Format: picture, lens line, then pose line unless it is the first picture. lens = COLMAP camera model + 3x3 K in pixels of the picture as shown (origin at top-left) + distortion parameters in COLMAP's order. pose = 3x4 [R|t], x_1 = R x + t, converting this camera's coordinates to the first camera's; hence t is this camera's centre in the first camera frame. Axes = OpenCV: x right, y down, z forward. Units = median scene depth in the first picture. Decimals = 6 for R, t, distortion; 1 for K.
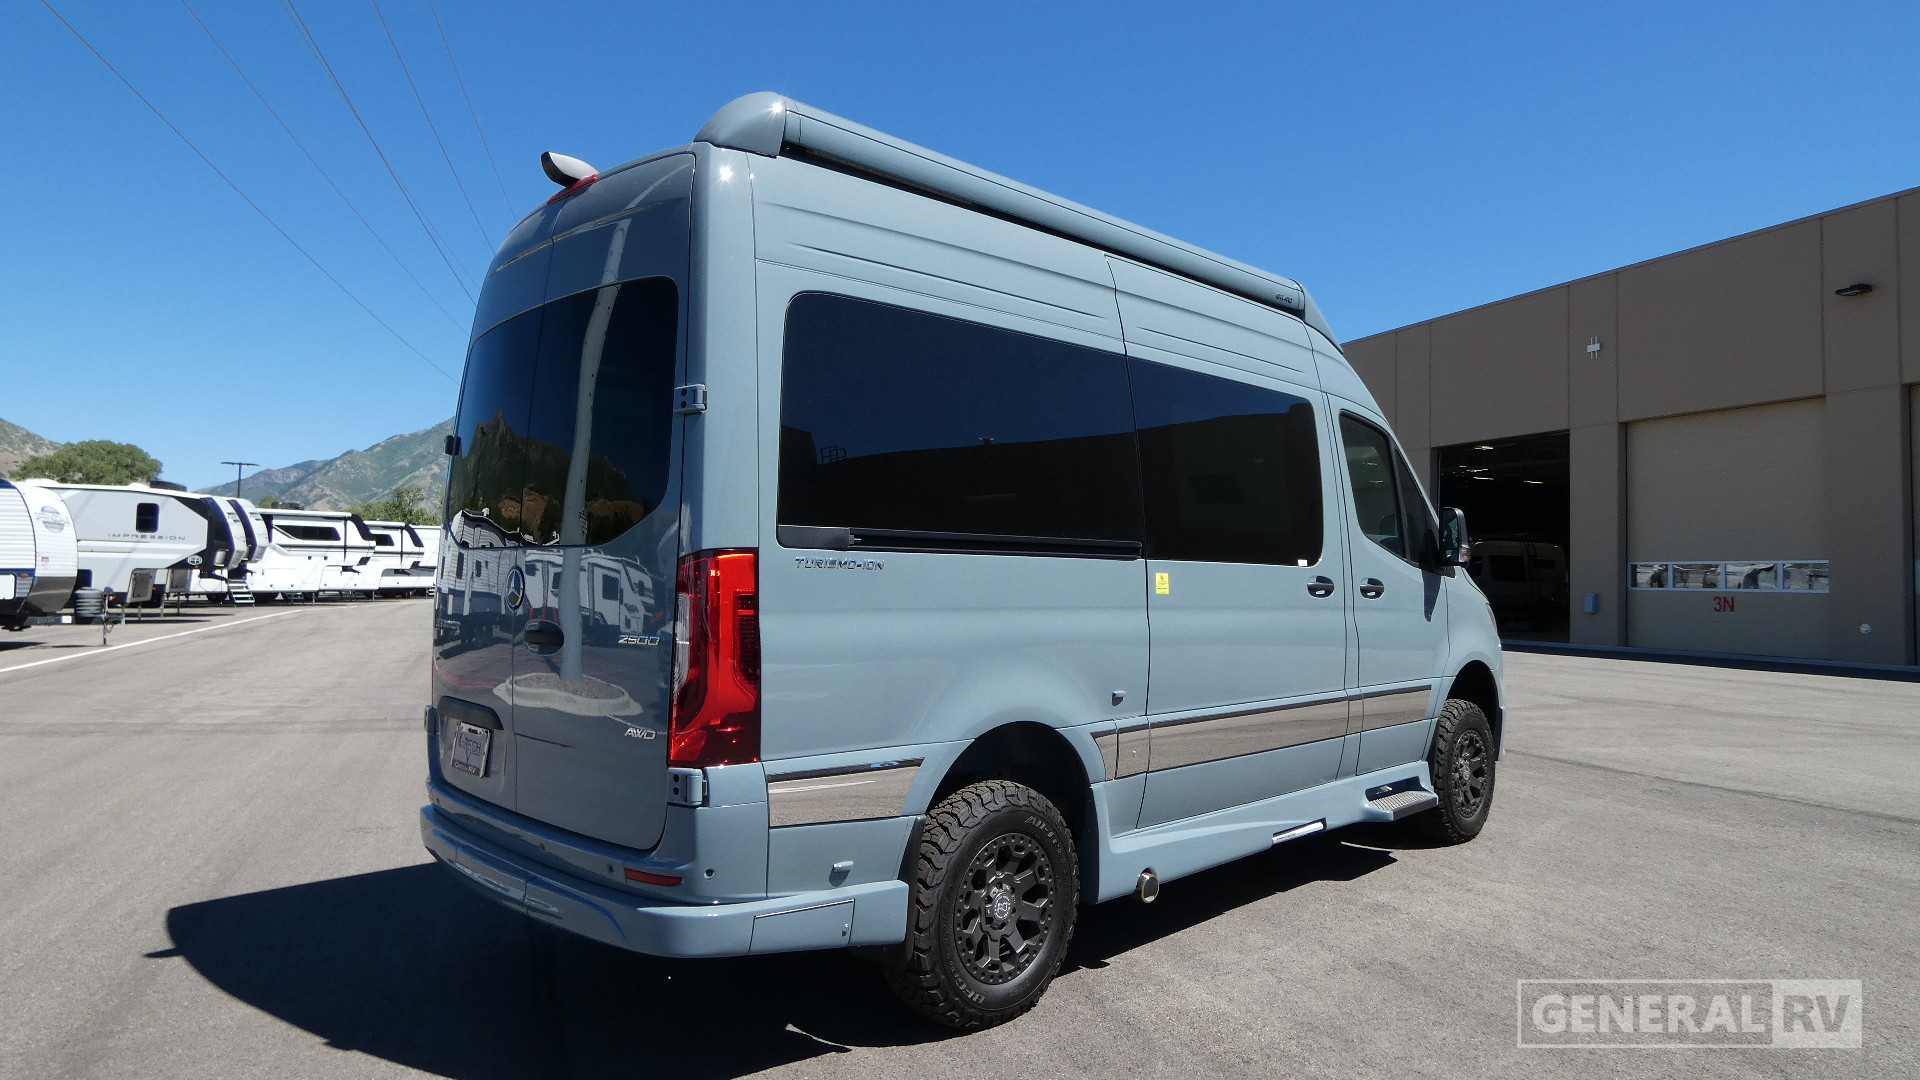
lens RADIAL K [[1261.2, 0, 961.7], [0, 1261.2, 519.5], [0, 0, 1]] dist [-0.180755, -0.001240]
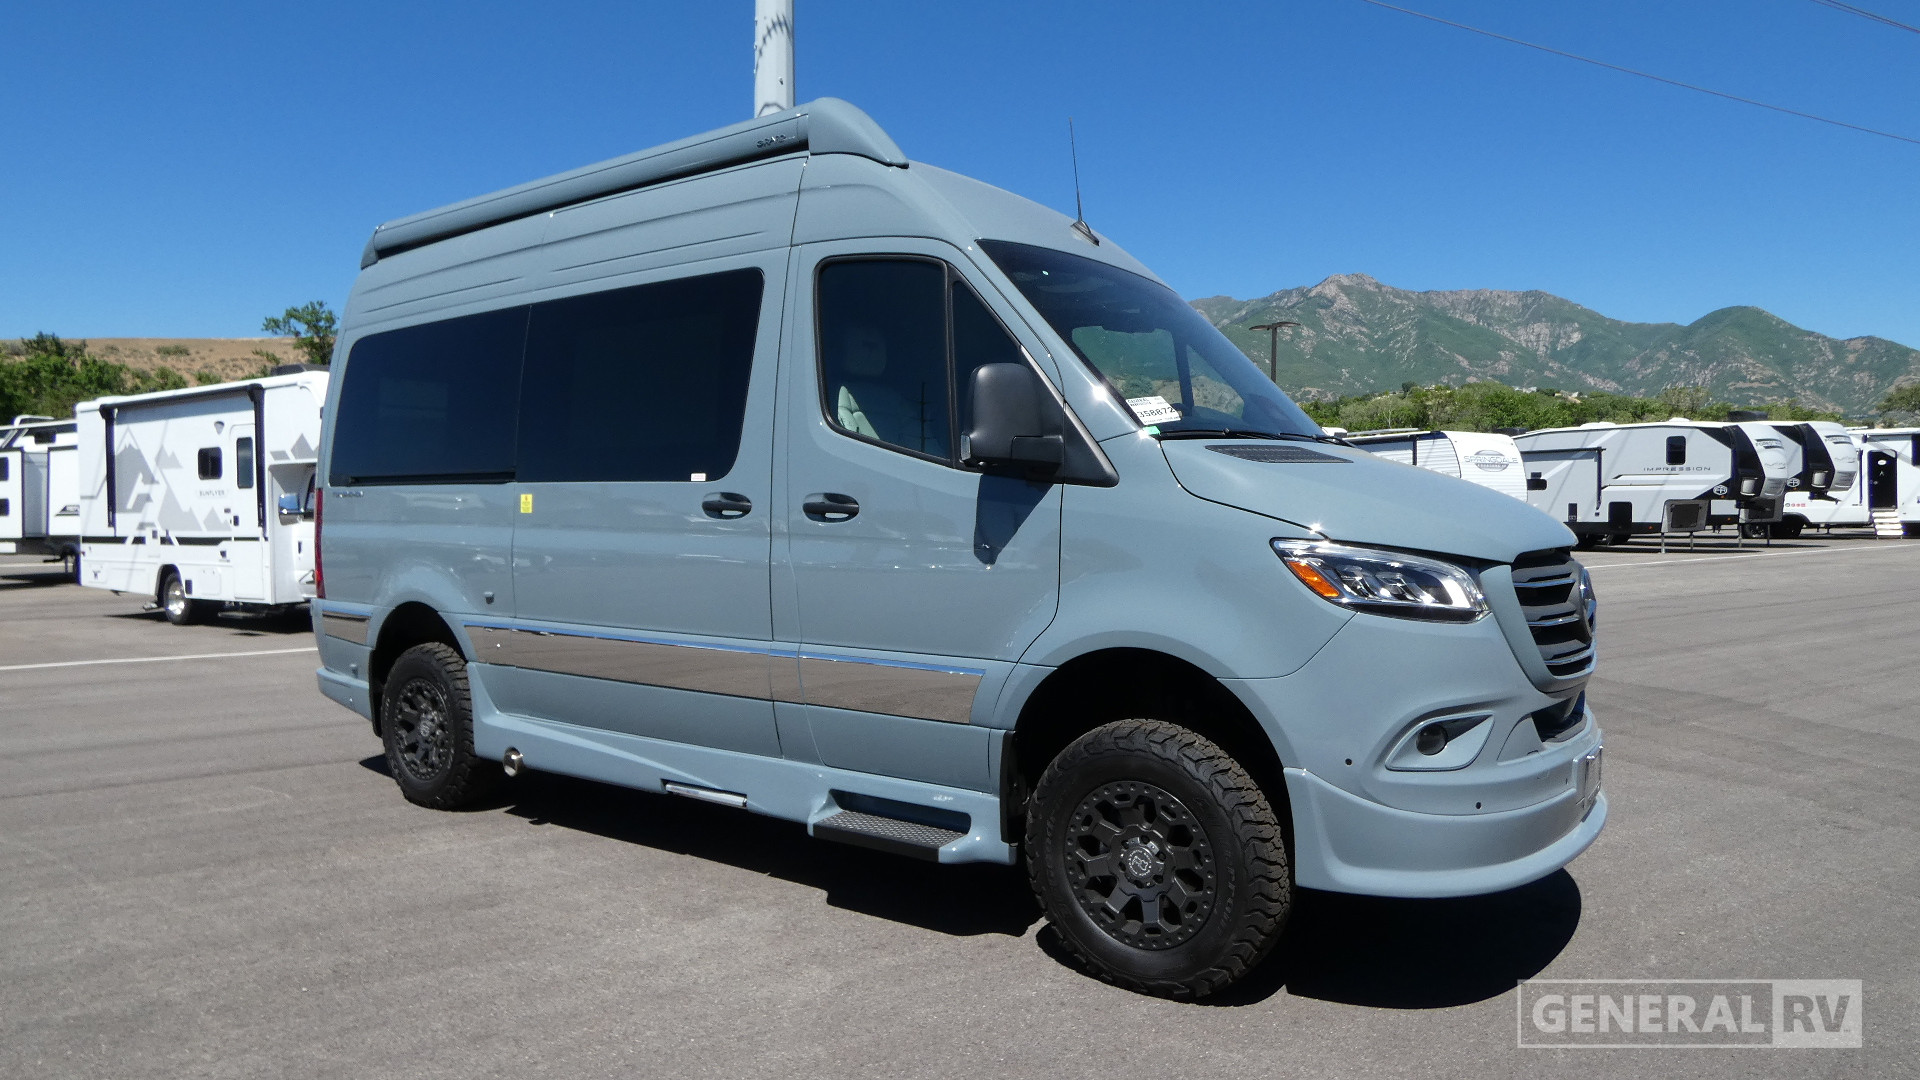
lens RADIAL K [[1132.7, 0, 968.2], [0, 1132.7, 546.3], [0, 0, 1]] dist [0.000695, -0.001884]
pose [[0.158633, 0.027478, -0.986955, 0.975299], [0.054893, 0.997821, 0.036603, 0.058412], [0.985810, -0.059984, 0.156779, 0.971571]]
